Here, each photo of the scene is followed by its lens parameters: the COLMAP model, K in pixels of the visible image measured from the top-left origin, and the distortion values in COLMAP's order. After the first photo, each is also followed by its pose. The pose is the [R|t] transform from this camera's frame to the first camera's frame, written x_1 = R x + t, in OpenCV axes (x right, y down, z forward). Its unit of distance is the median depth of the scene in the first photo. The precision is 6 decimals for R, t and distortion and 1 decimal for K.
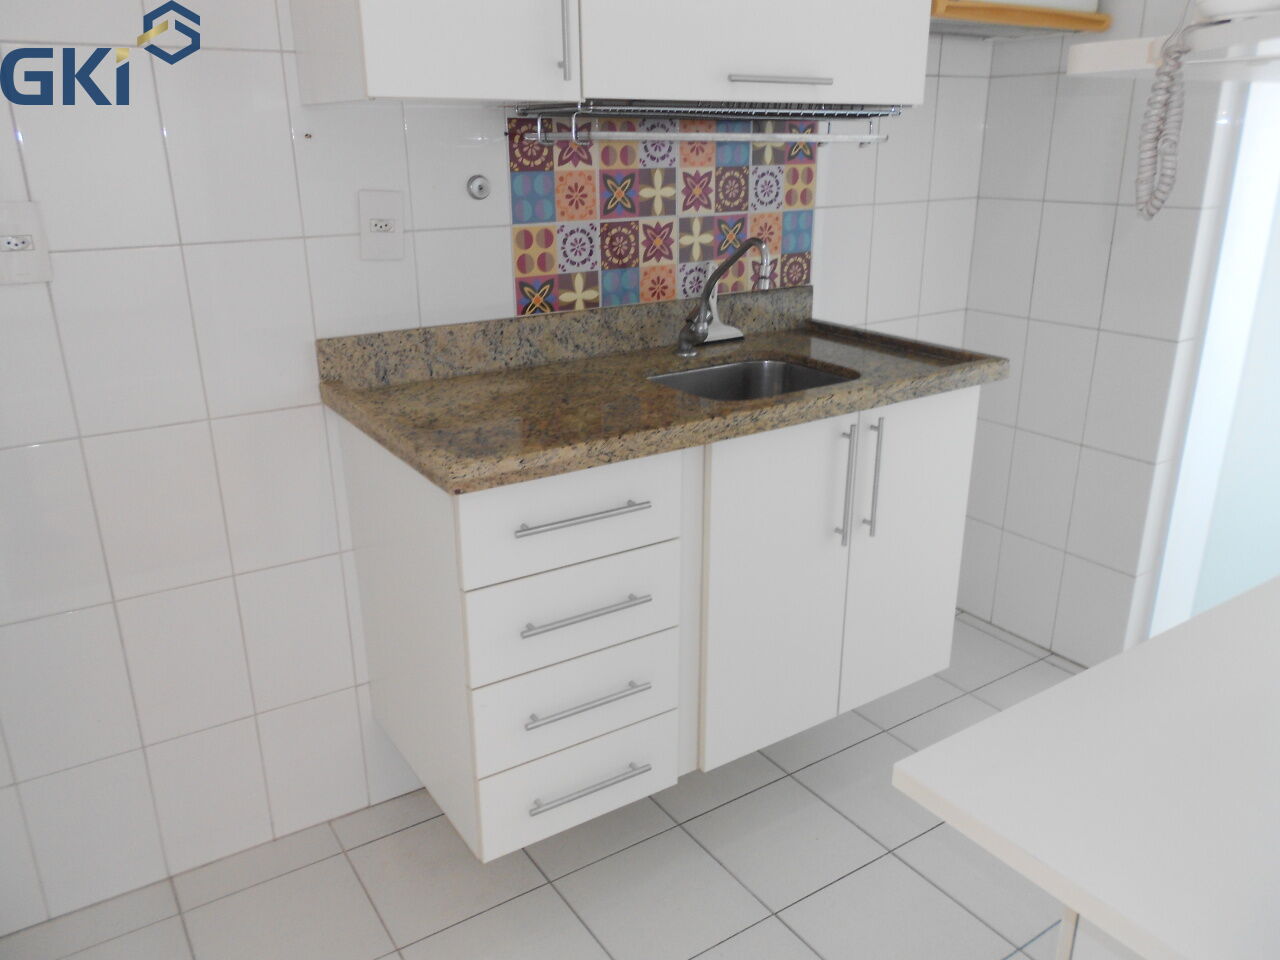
lens RADIAL K [[987.2, 0, 661.2], [0, 987.2, 496.3], [0, 0, 1]] dist [-0.016930, 0.020491]
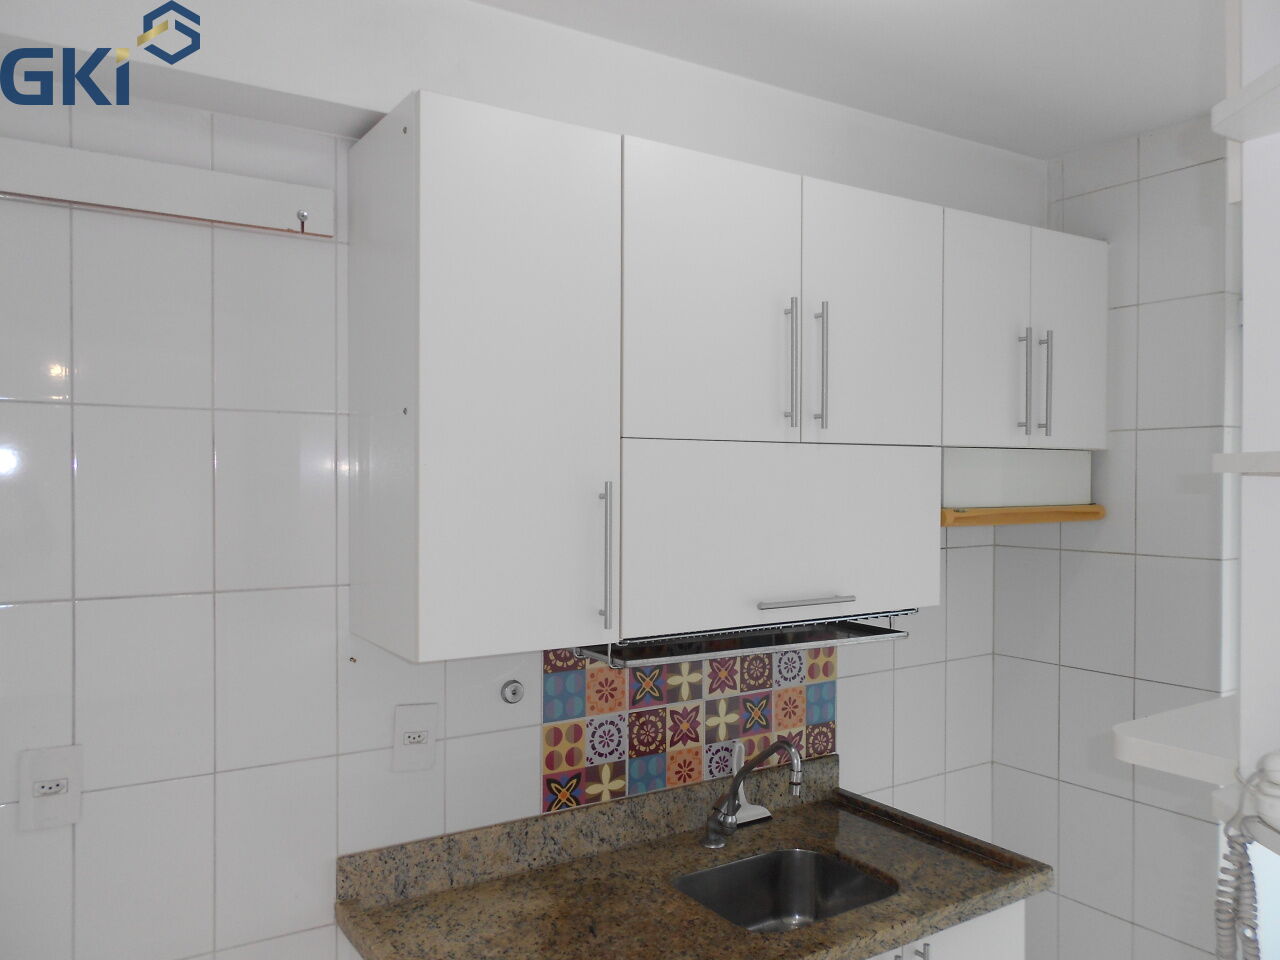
lens RADIAL K [[987.2, 0, 658.0], [0, 987.2, 492.9], [0, 0, 1]] dist [-0.016930, 0.020491]
pose [[0.999961, 0.005639, -0.006746, -0.026069], [-0.007543, 0.944401, -0.328709, -0.157949], [0.004518, 0.328747, 0.944407, -0.027199]]
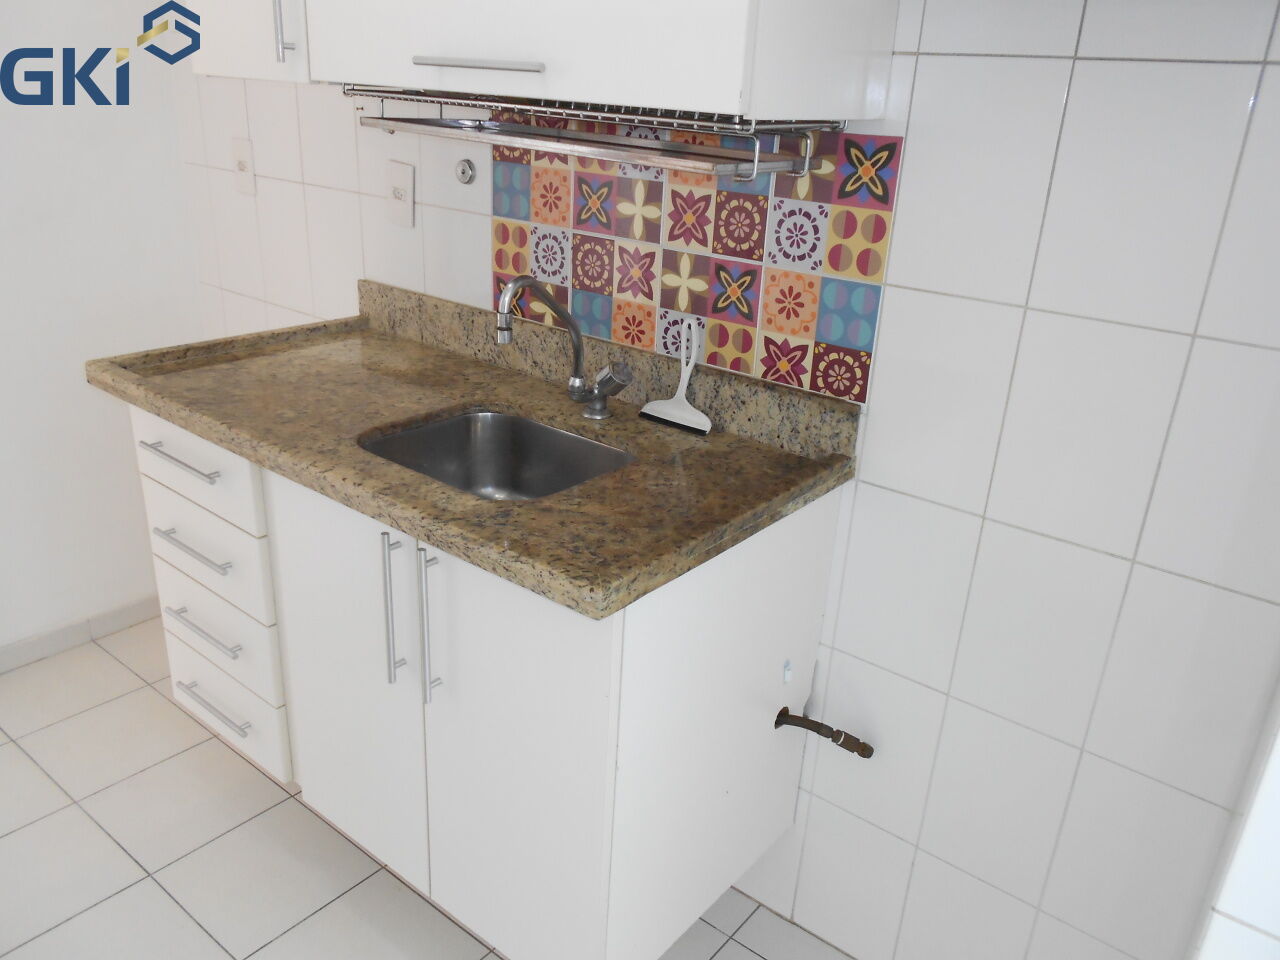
lens RADIAL K [[987.2, 0, 640.8], [0, 987.2, 483.4], [0, 0, 1]] dist [-0.016930, 0.020491]
pose [[0.302928, 0.376390, -0.875537, 0.777114], [-0.382787, 0.889394, 0.249906, -0.318755], [0.872759, 0.259440, 0.413500, 0.752374]]
